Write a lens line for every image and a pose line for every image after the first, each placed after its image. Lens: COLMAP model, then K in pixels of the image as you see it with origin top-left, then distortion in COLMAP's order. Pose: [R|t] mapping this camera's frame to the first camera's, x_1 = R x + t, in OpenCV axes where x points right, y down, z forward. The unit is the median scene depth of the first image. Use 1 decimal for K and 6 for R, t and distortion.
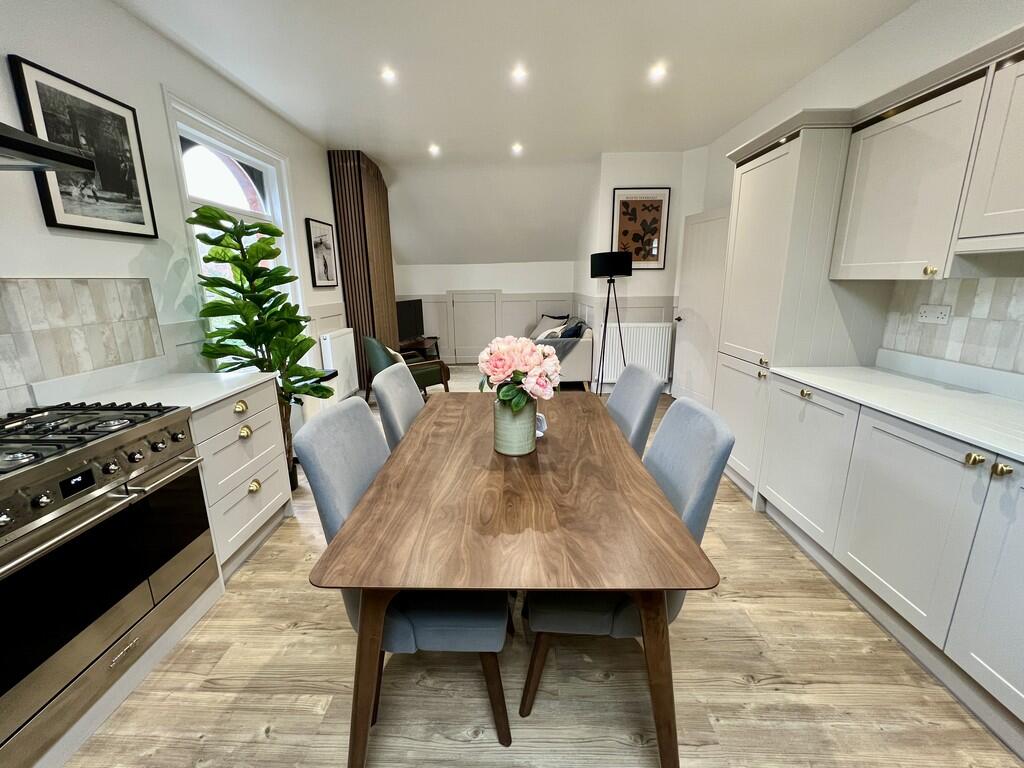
lens RADIAL K [[414.6, 0, 510.7], [0, 414.6, 378.5], [0, 0, 1]] dist [0.001357, 0.000569]
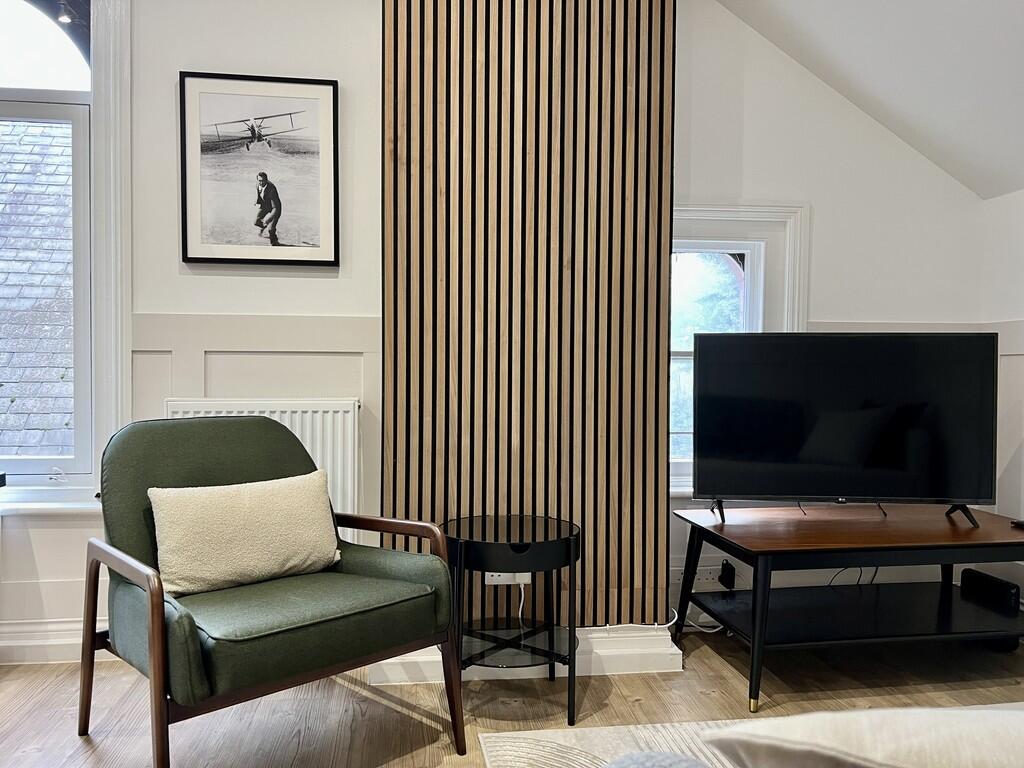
lens RADIAL K [[772.4, 0, 512.0], [0, 772.4, 384.0], [0, 0, 1]] dist [0.064603, -0.077361]
pose [[0.153190, 0.032814, -0.987652, 0.212973], [-0.234066, 0.972212, -0.004004, -0.172185], [0.960076, 0.231789, 0.156613, 1.124614]]
